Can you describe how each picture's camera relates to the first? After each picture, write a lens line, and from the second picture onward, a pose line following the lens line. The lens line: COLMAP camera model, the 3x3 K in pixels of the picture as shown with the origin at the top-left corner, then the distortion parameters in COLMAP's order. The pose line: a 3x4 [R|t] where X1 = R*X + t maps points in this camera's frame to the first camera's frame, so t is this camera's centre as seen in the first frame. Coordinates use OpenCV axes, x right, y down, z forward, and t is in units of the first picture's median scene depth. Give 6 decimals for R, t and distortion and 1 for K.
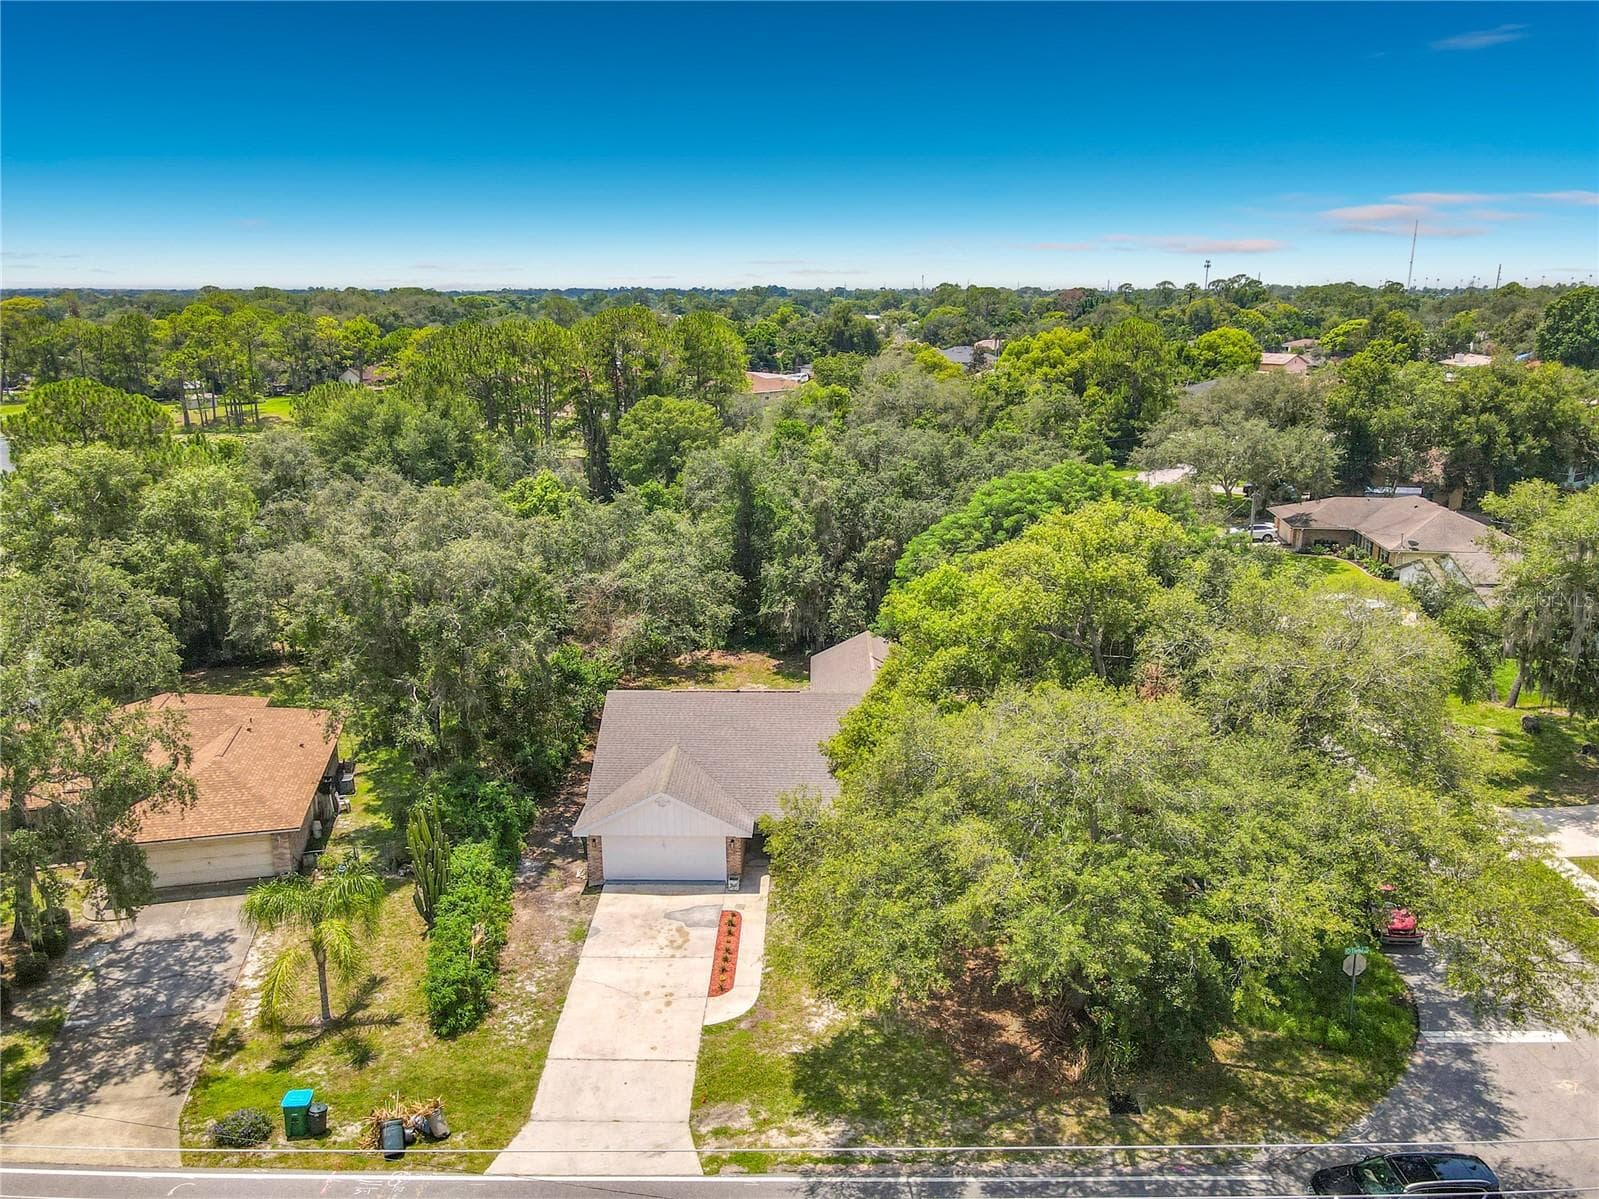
lens RADIAL K [[1190.0, 0, 785.8], [0, 1190.0, 599.4], [0, 0, 1]] dist [0.012335, 0.004667]
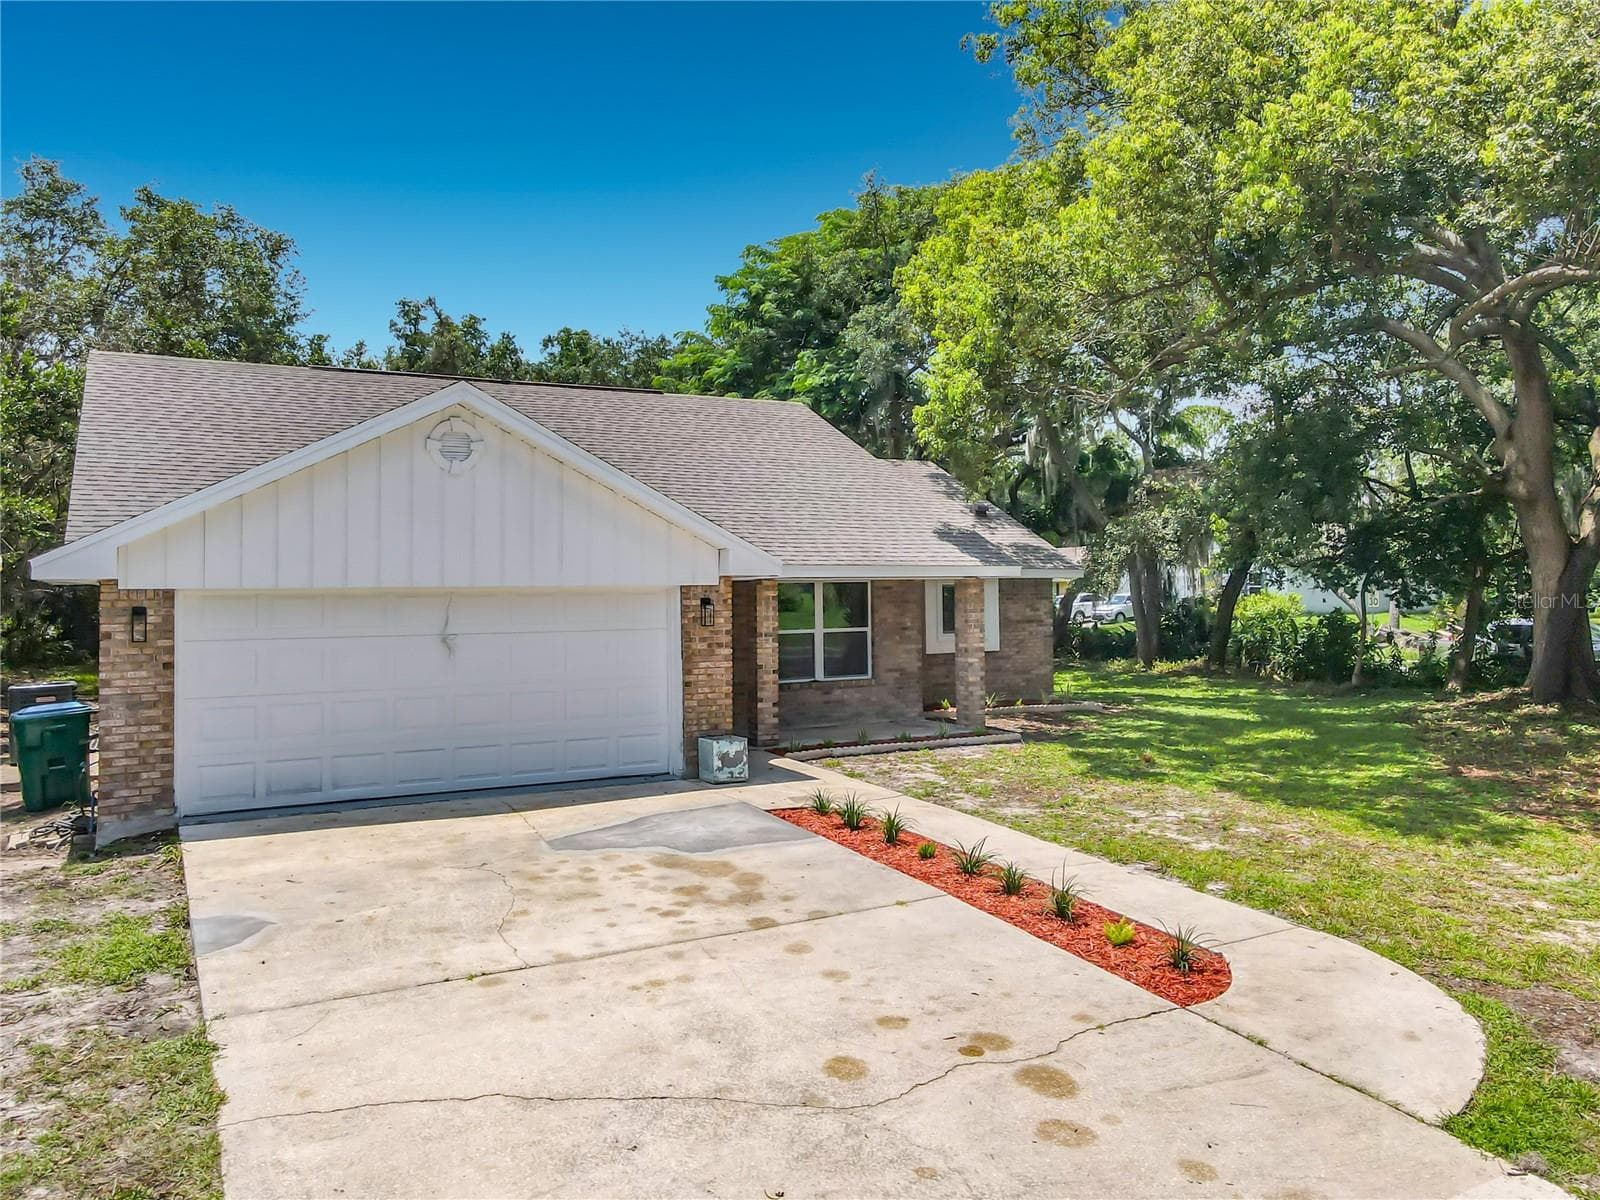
lens RADIAL K [[1207.1, 0, 815.4], [0, 1207.1, 569.7], [0, 0, 1]] dist [0.013391, 0.011699]
pose [[0.860030, 0.014468, 0.510039, -0.190696], [0.124875, 0.963232, -0.237889, 0.300460], [-0.494727, 0.268283, 0.826601, 0.847468]]
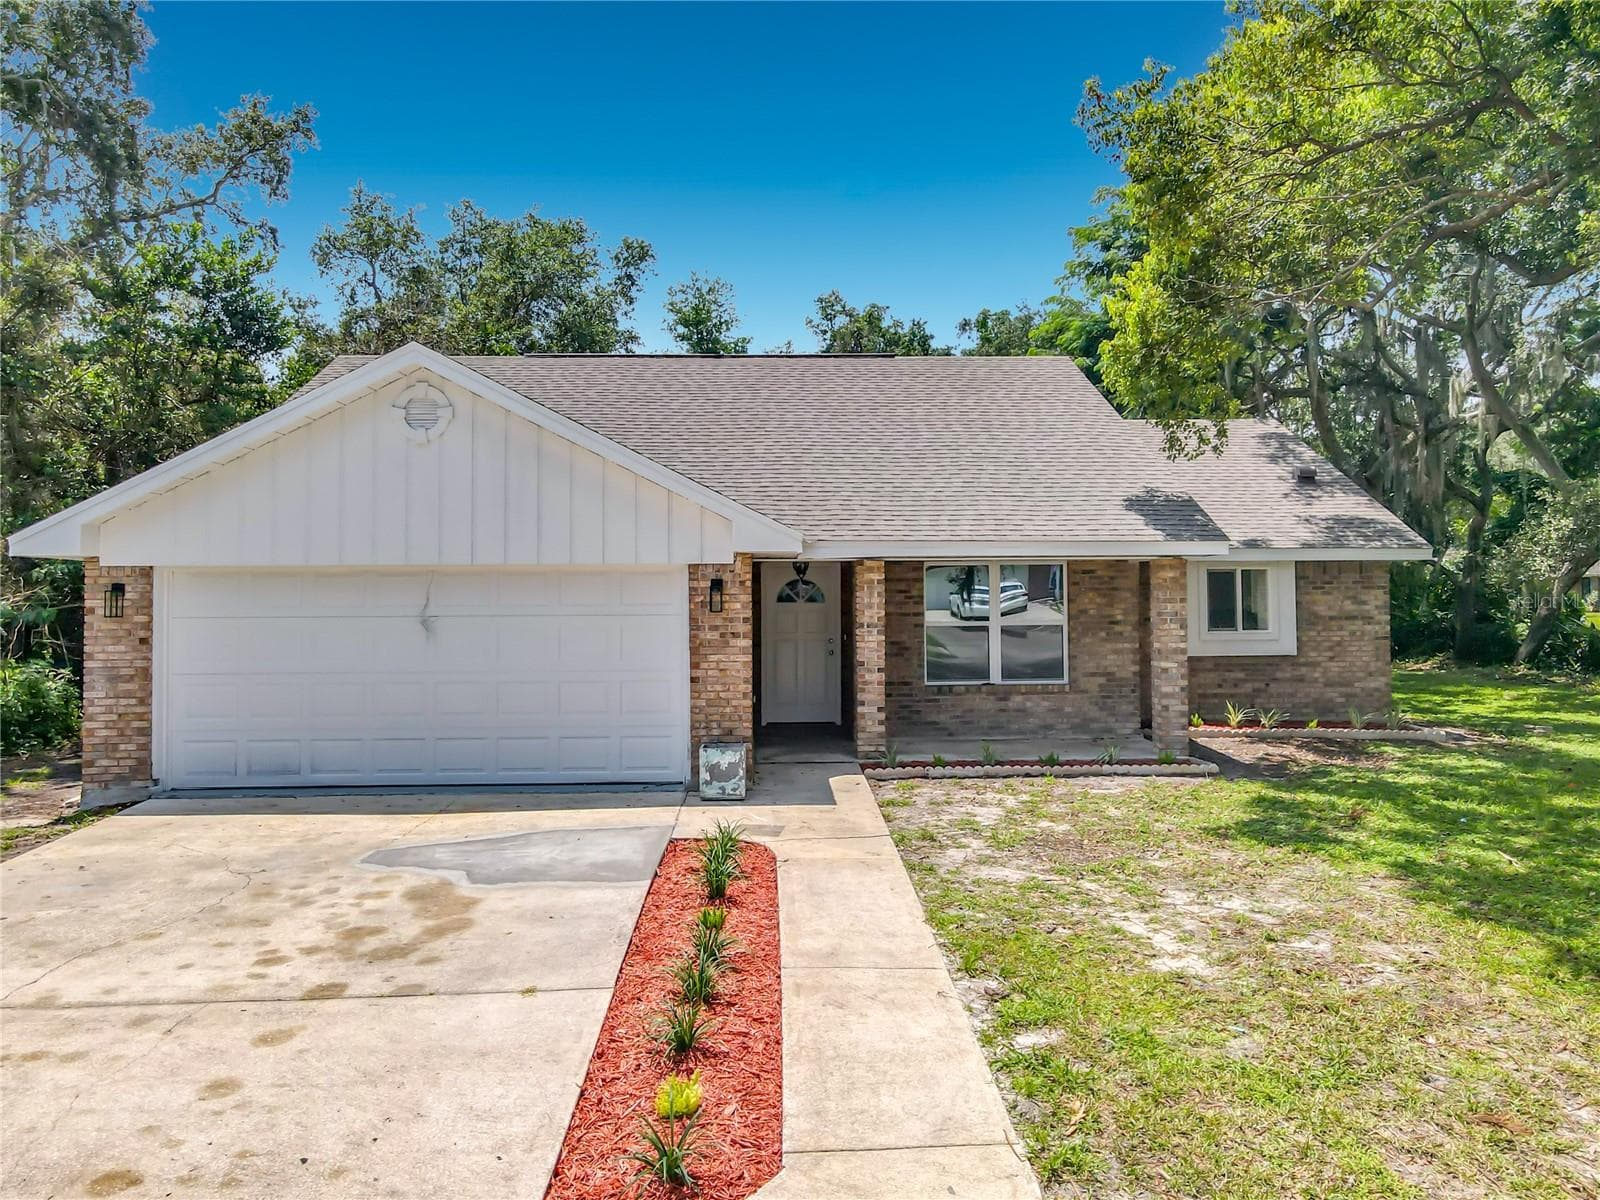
lens RADIAL K [[1207.1, 0, 815.4], [0, 1207.1, 569.7], [0, 0, 1]] dist [0.013391, 0.011699]
pose [[0.997358, 0.010466, 0.071890, -0.048469], [0.009069, 0.963891, -0.266141, 0.298109], [-0.072079, 0.266090, 0.961249, 0.866371]]
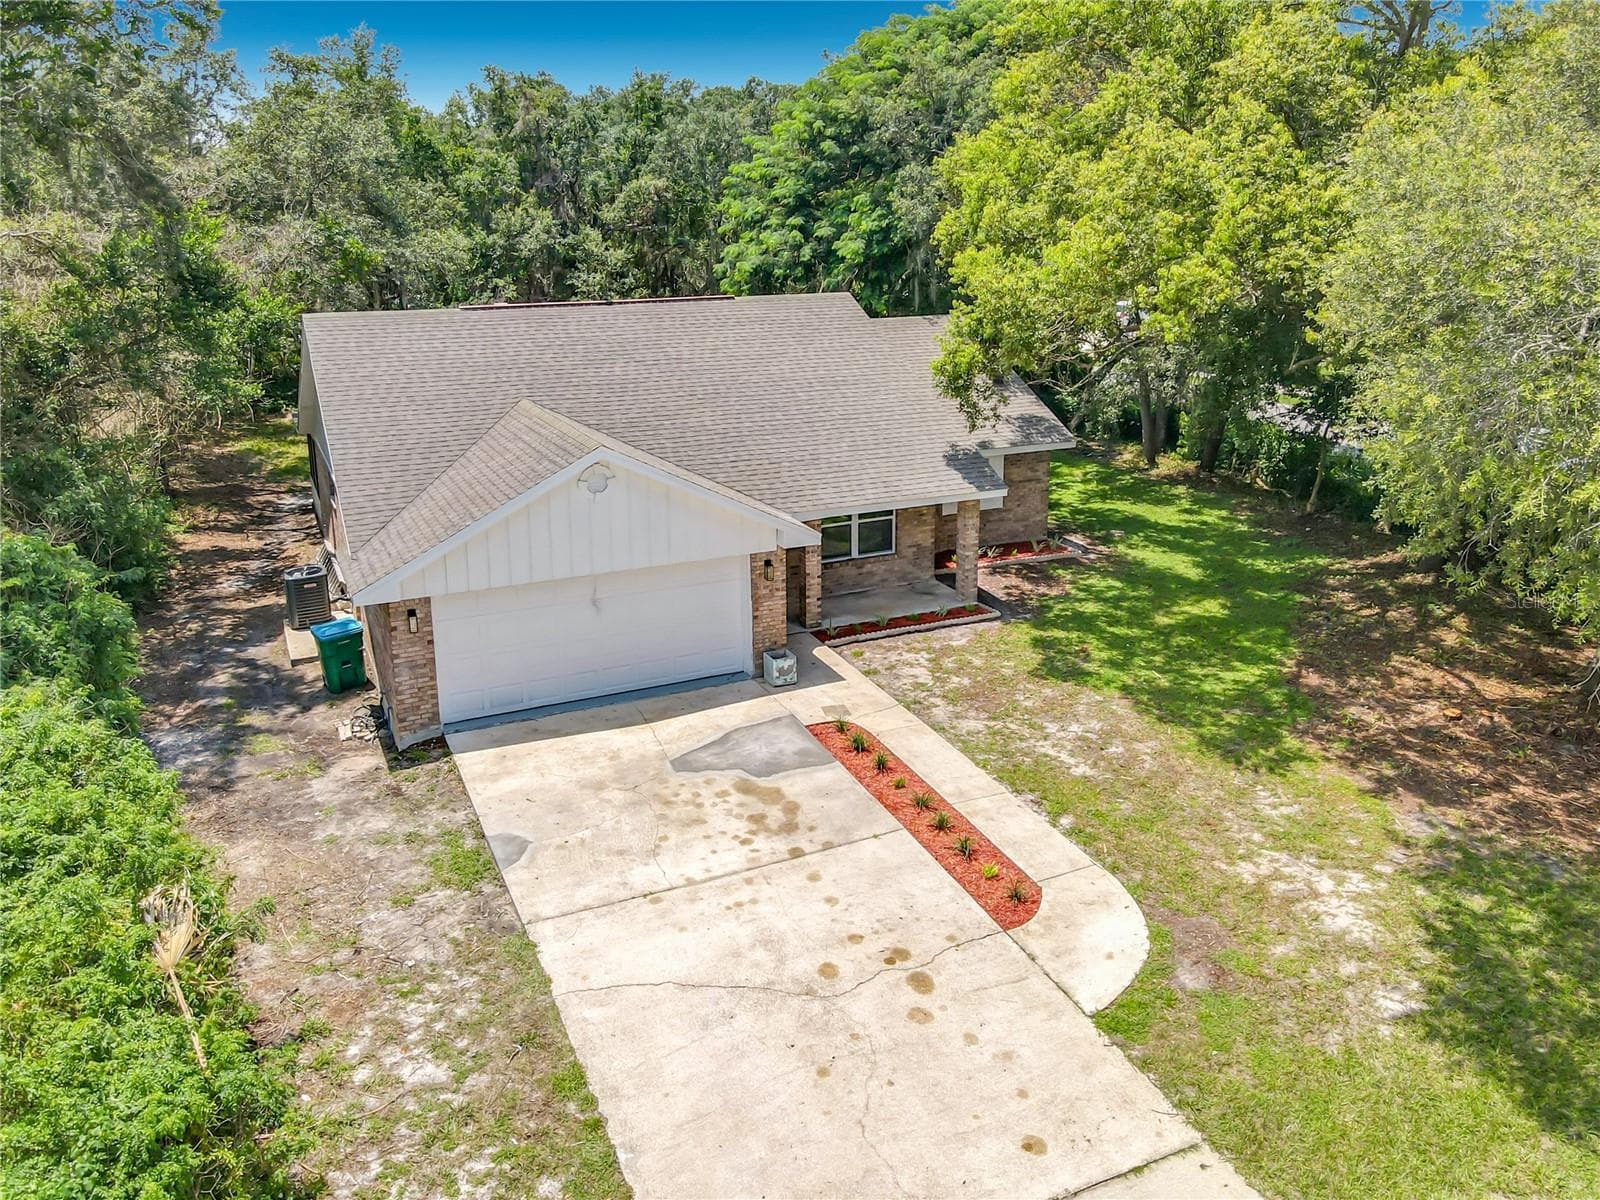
lens RADIAL K [[1240.3, 0, 818.2], [0, 1240.3, 492.6], [0, 0, 1]] dist [0.008656, 0.009234]
pose [[0.888293, -0.095392, 0.449261, -0.245604], [0.105667, 0.994399, 0.002215, 0.202520], [-0.446956, 0.045505, 0.893398, 0.695002]]
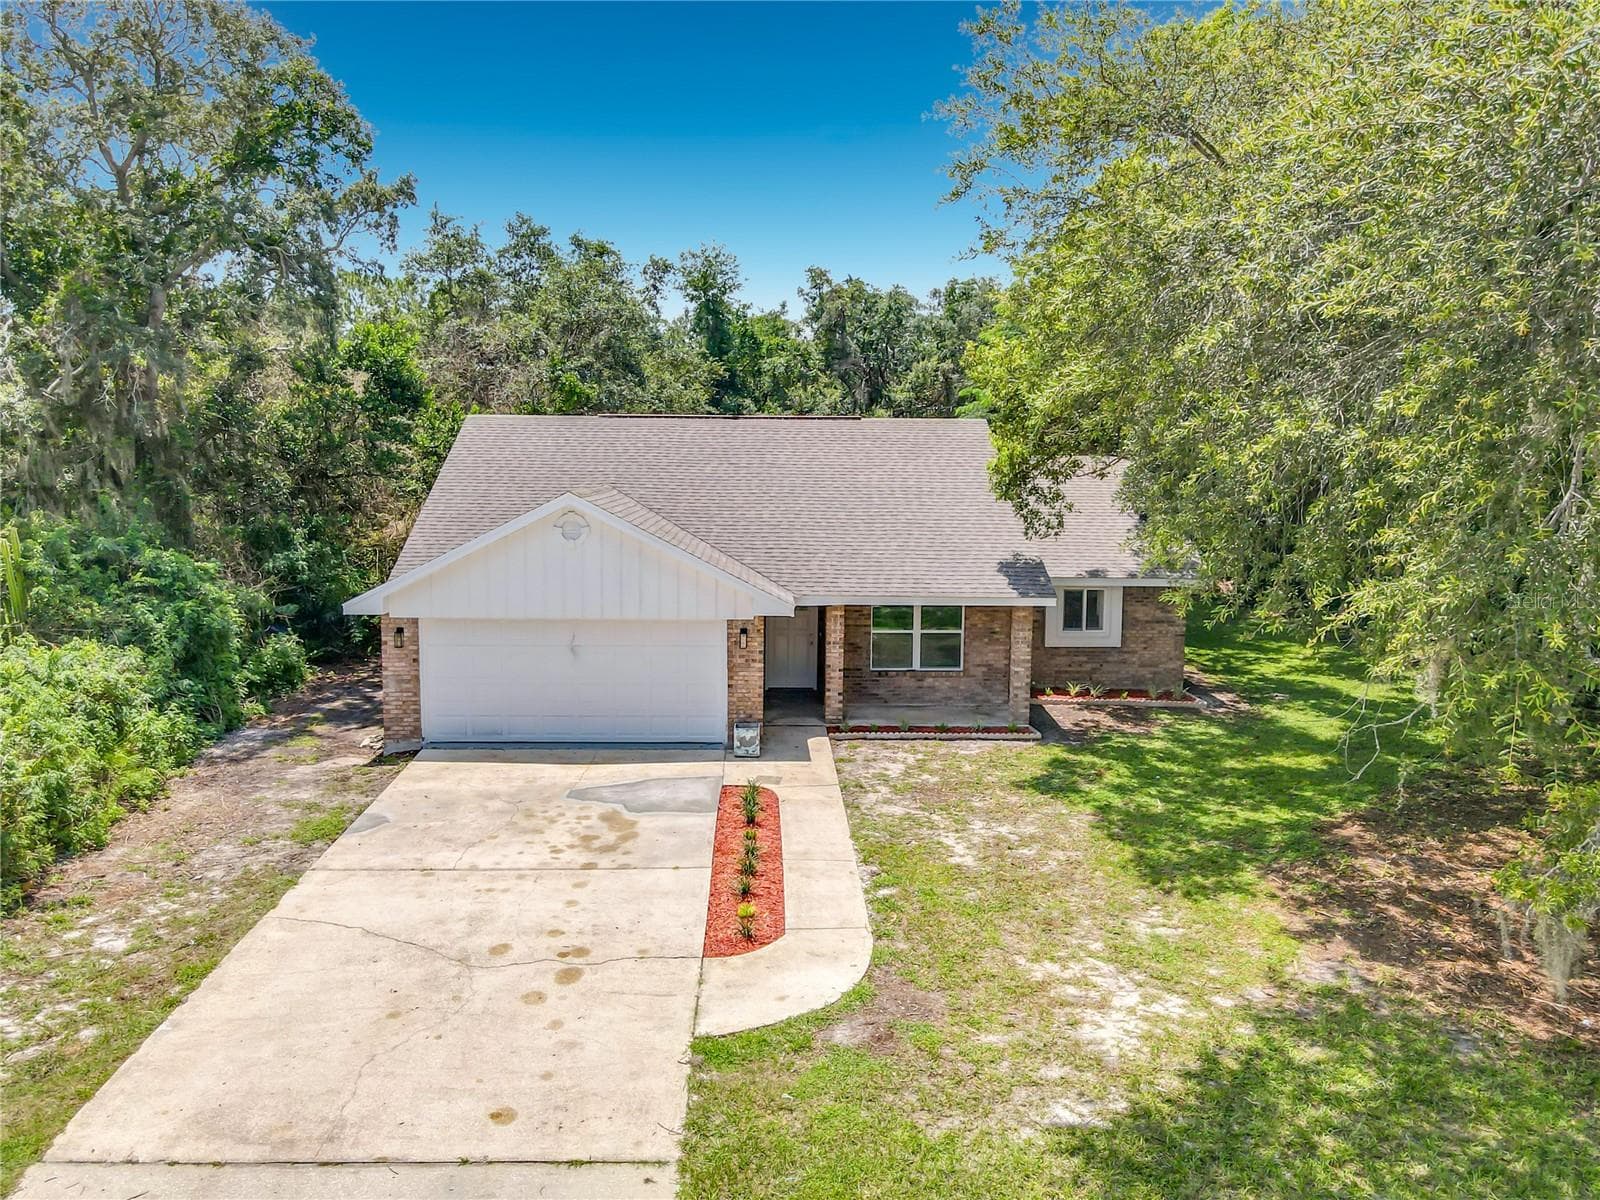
lens RADIAL K [[1190.8, 0, 786.3], [0, 1190.8, 599.9], [0, 0, 1]] dist [0.012335, 0.004667]
pose [[0.998036, 0.016330, 0.060484, -0.062608], [-0.008410, 0.991615, -0.128950, 0.275491], [-0.062083, 0.128188, 0.989805, 0.672986]]
